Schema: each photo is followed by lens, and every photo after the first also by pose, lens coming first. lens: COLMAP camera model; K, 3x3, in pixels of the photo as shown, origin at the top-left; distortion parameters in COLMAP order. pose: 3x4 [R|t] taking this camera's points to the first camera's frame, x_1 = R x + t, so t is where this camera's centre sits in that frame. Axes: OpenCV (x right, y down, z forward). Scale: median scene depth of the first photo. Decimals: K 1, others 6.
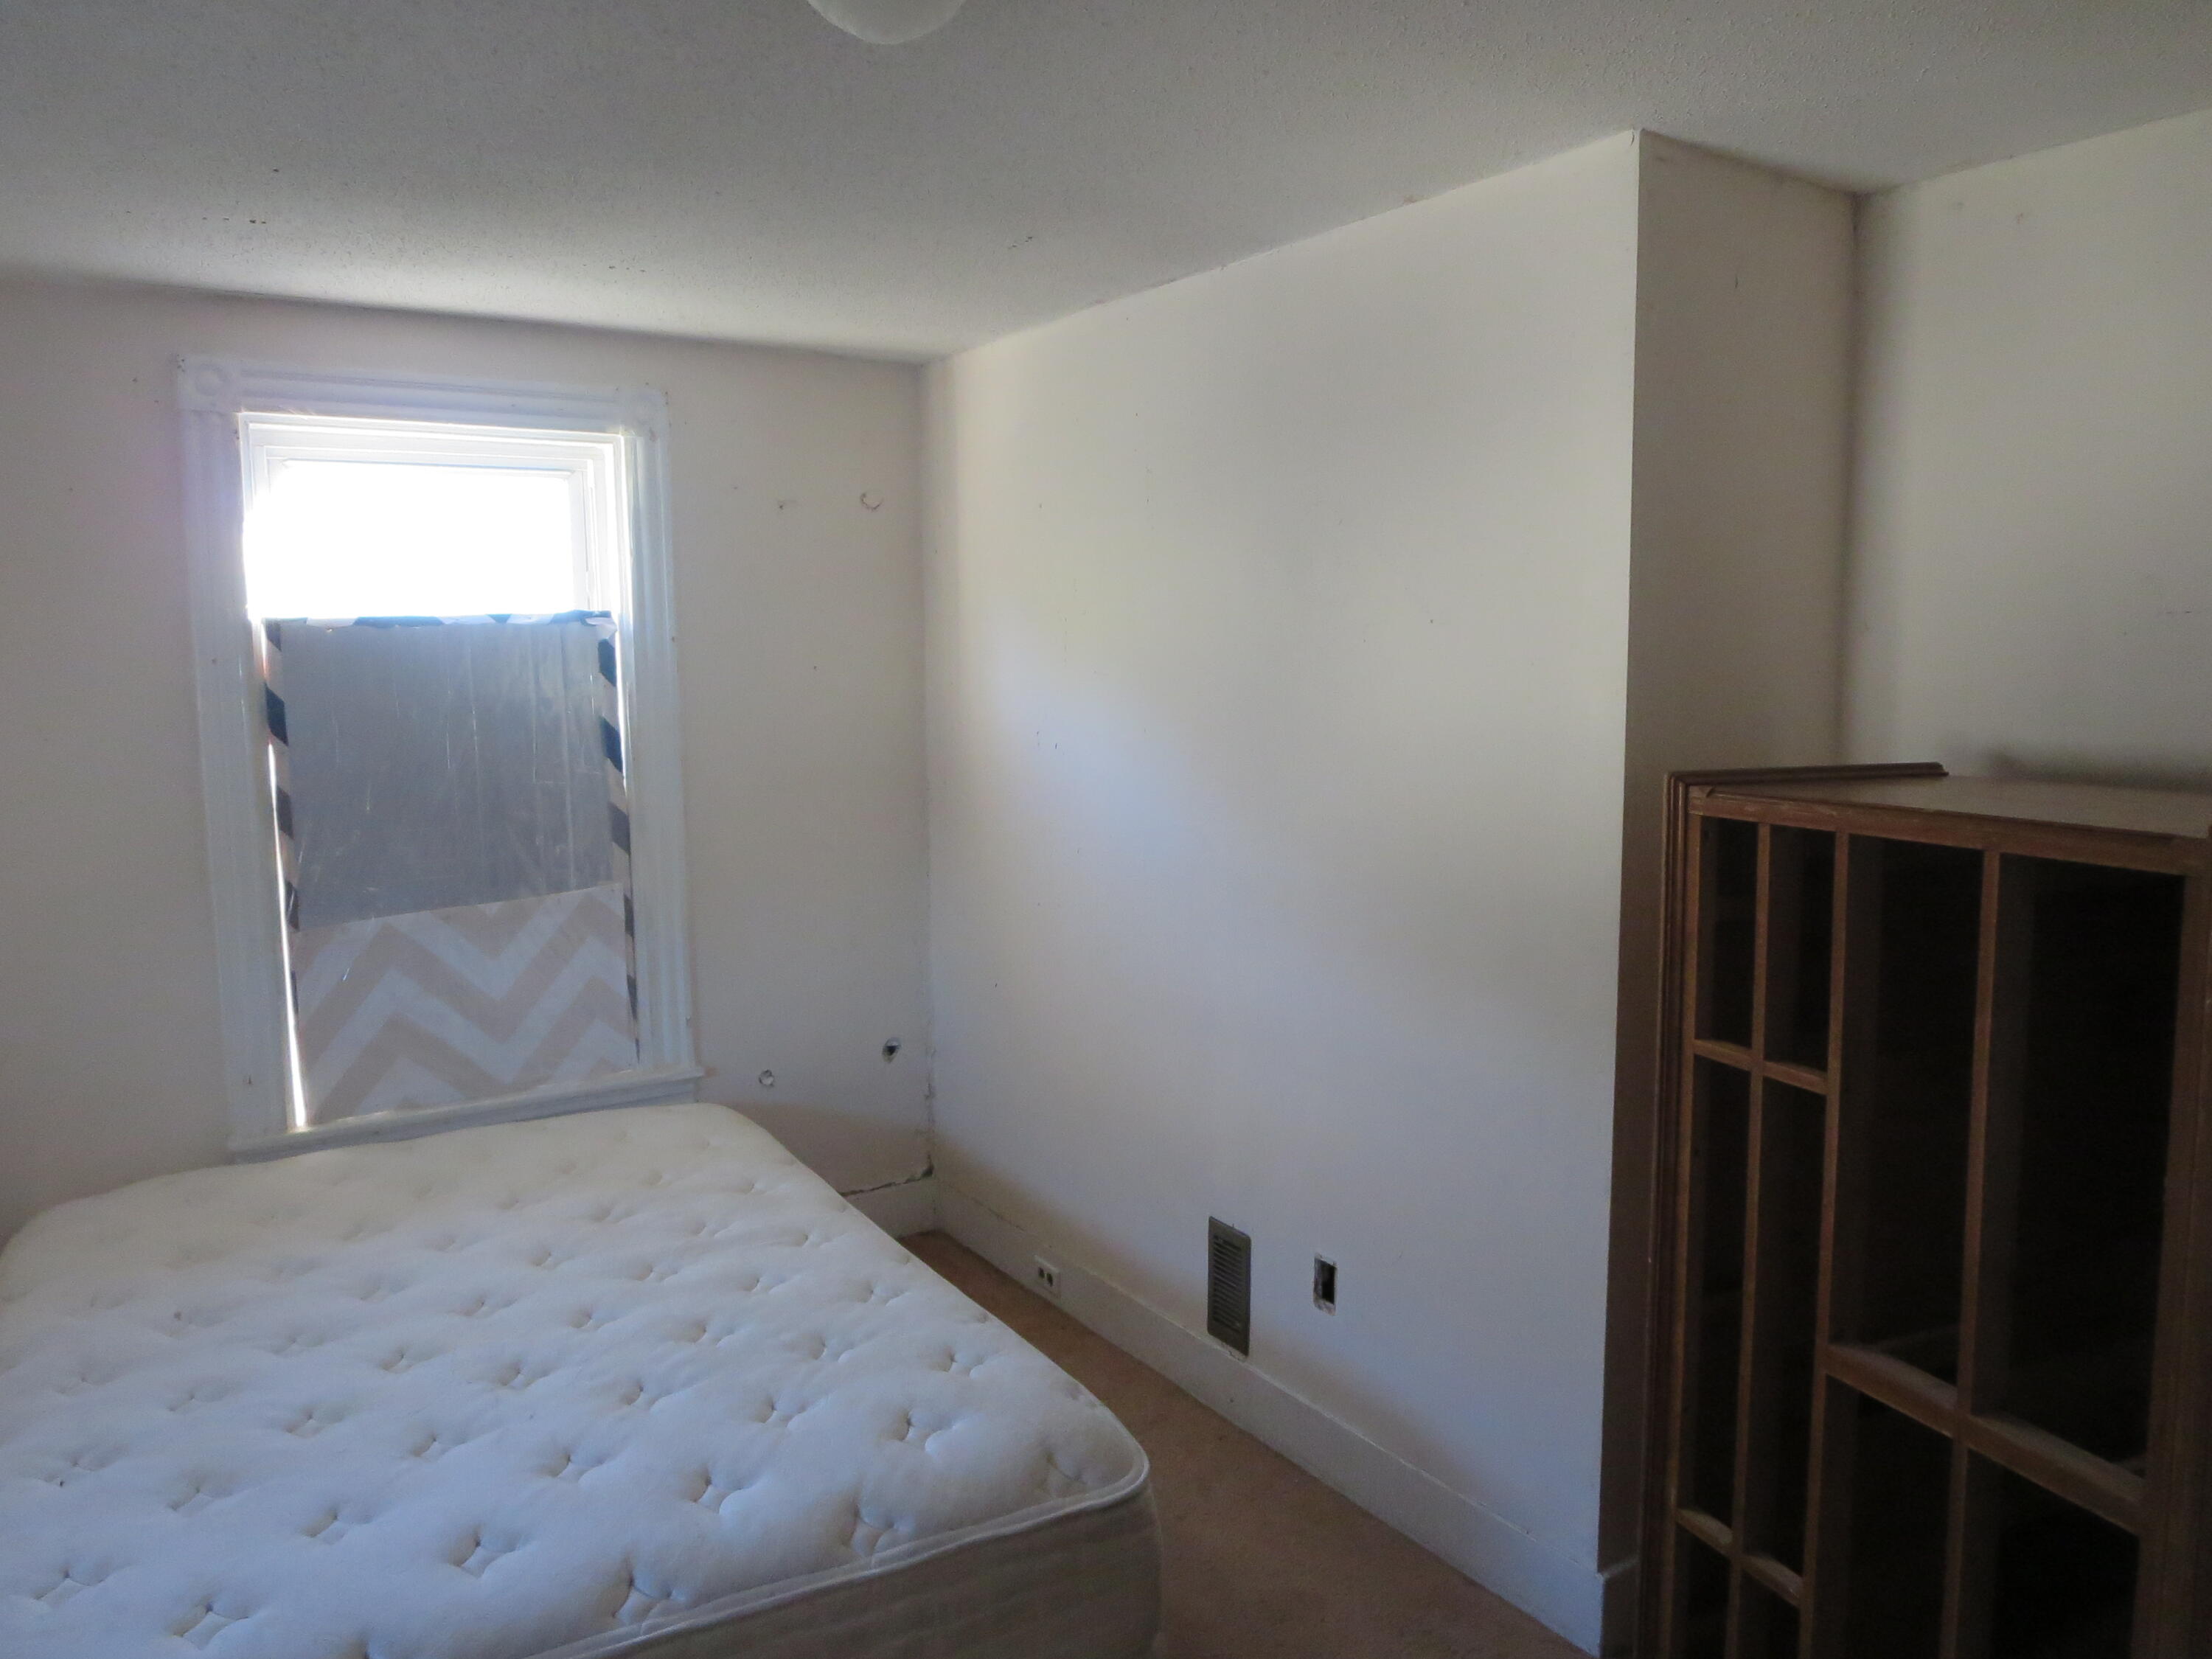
lens RADIAL K [[1559.0, 0, 1089.7], [0, 1559.0, 823.8], [0, 0, 1]] dist [-0.023634, -0.002490]
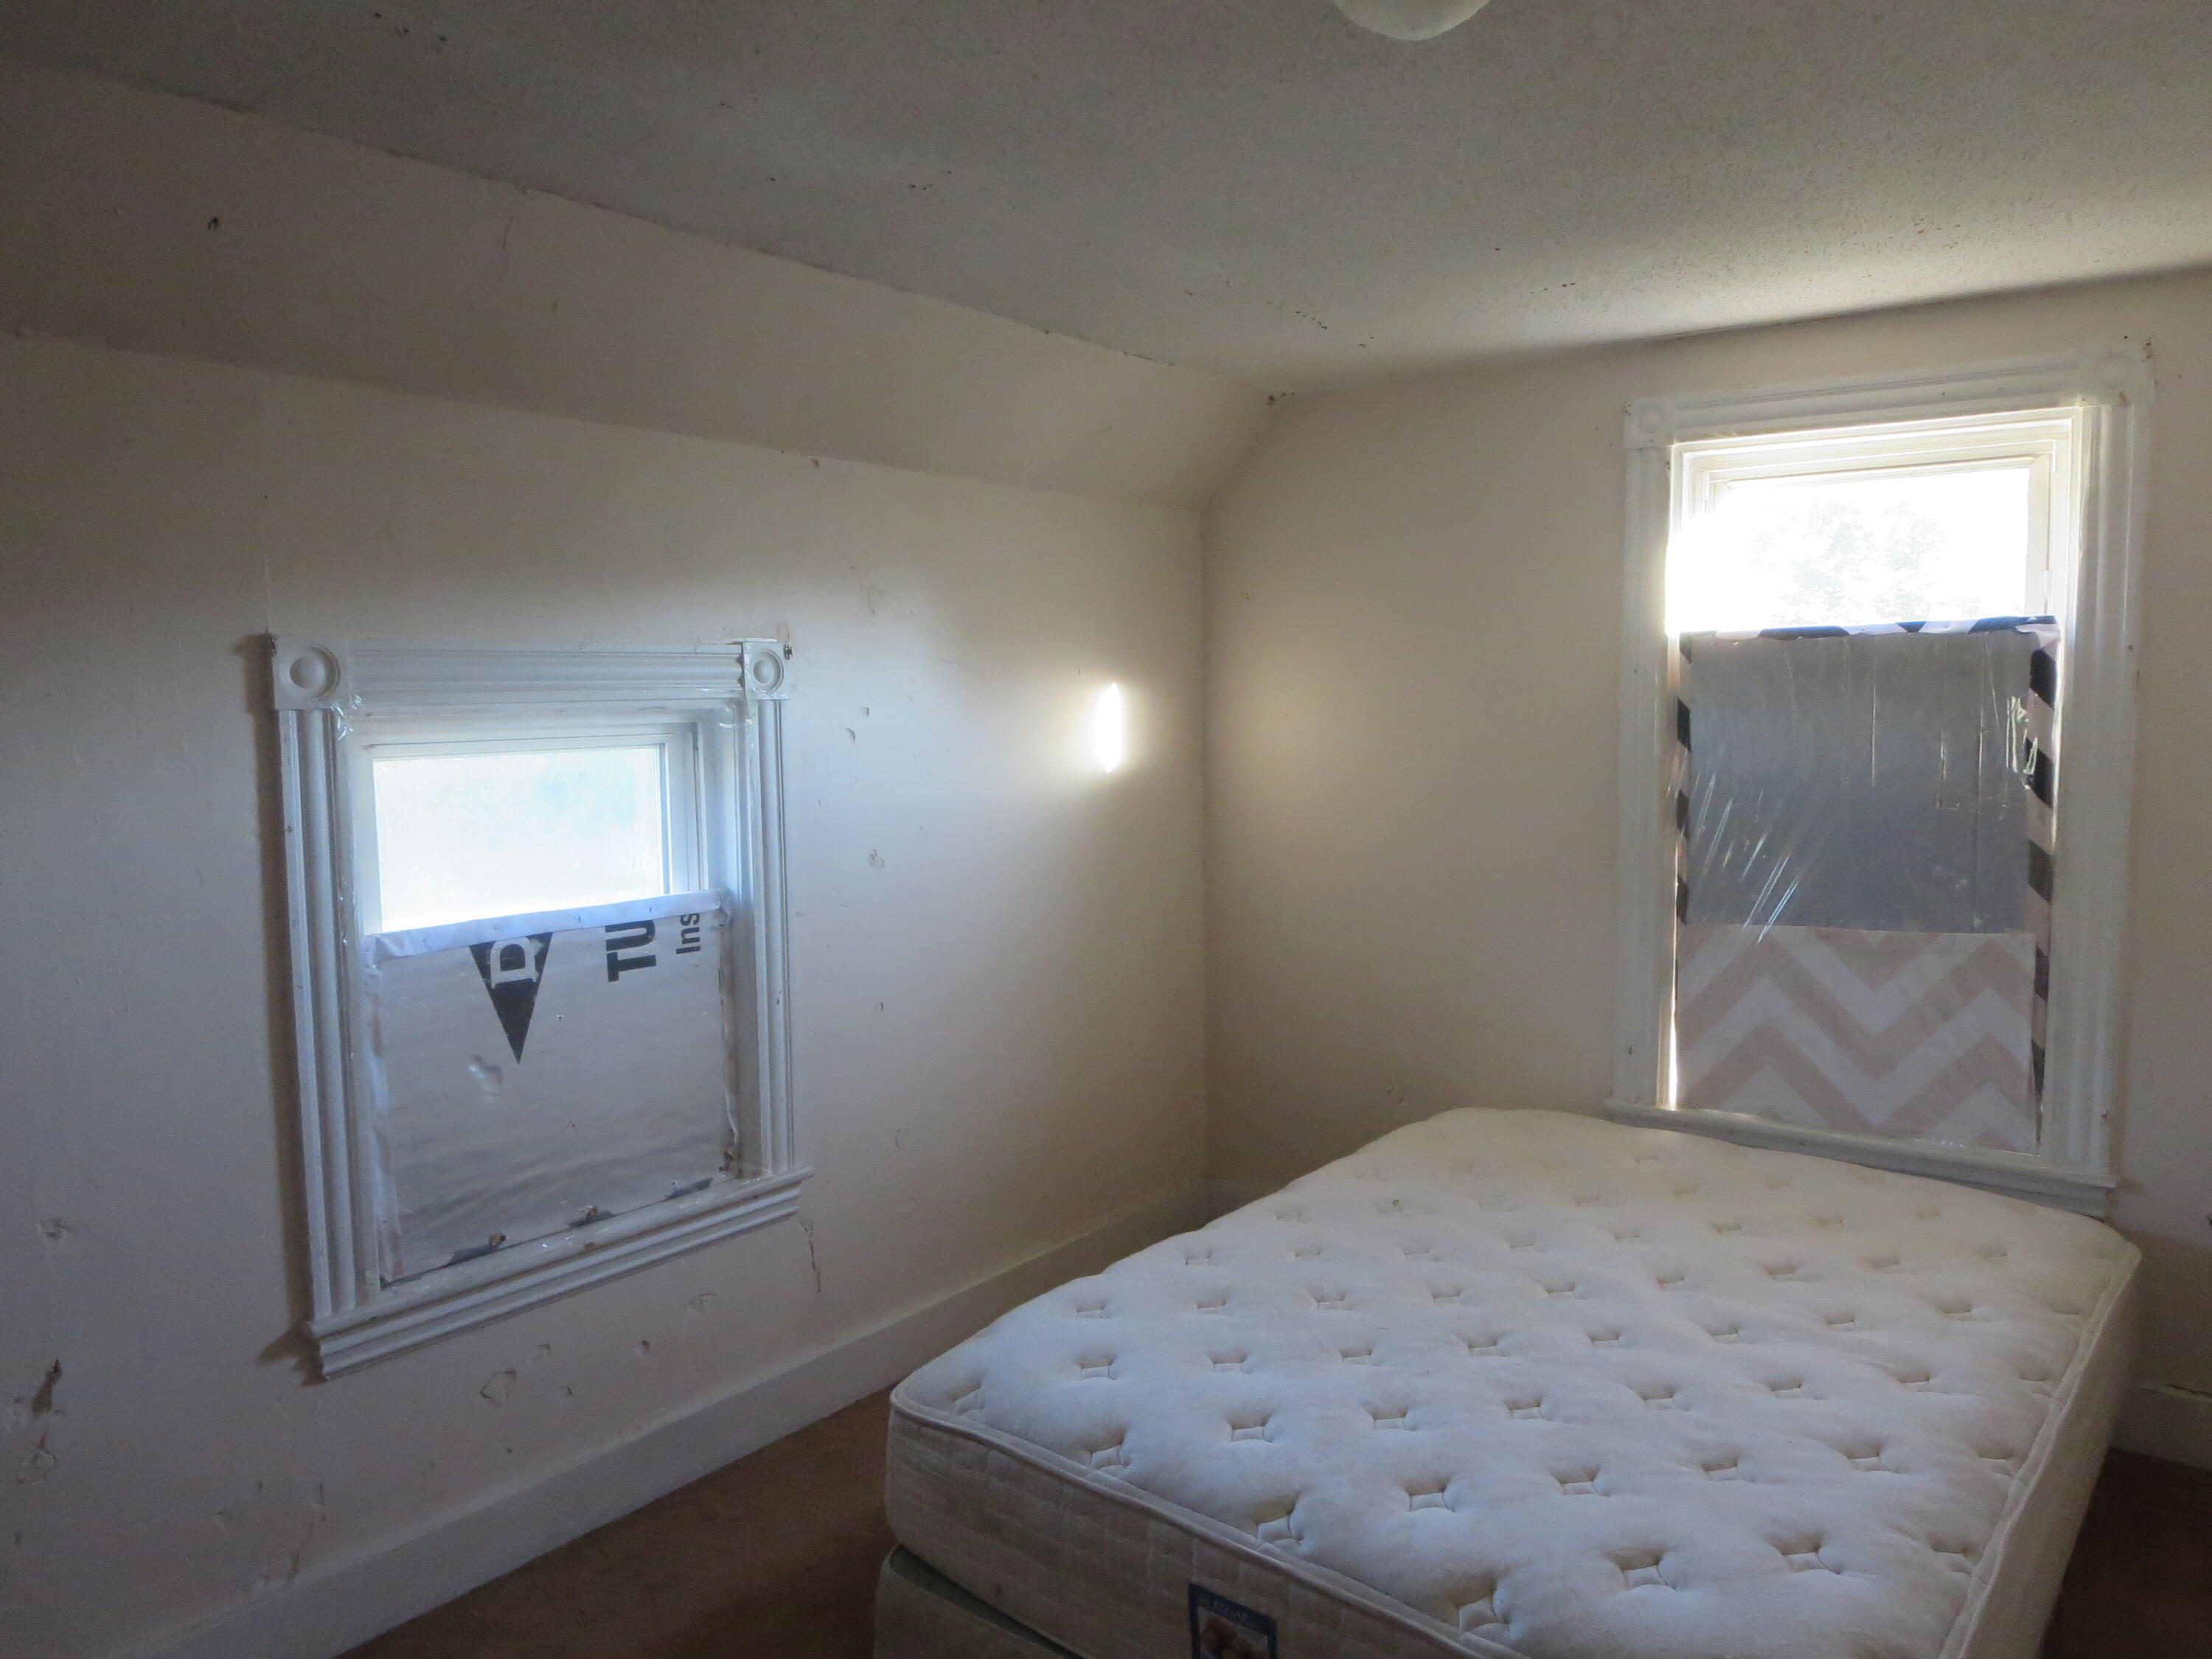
lens RADIAL K [[1559.0, 0, 1089.3], [0, 1559.0, 829.8], [0, 0, 1]] dist [-0.023634, -0.002490]
pose [[0.325712, 0.099553, -0.940213, 0.339367], [-0.096496, 0.992748, 0.071687, -0.031239], [0.940532, 0.067377, 0.332957, 0.239824]]
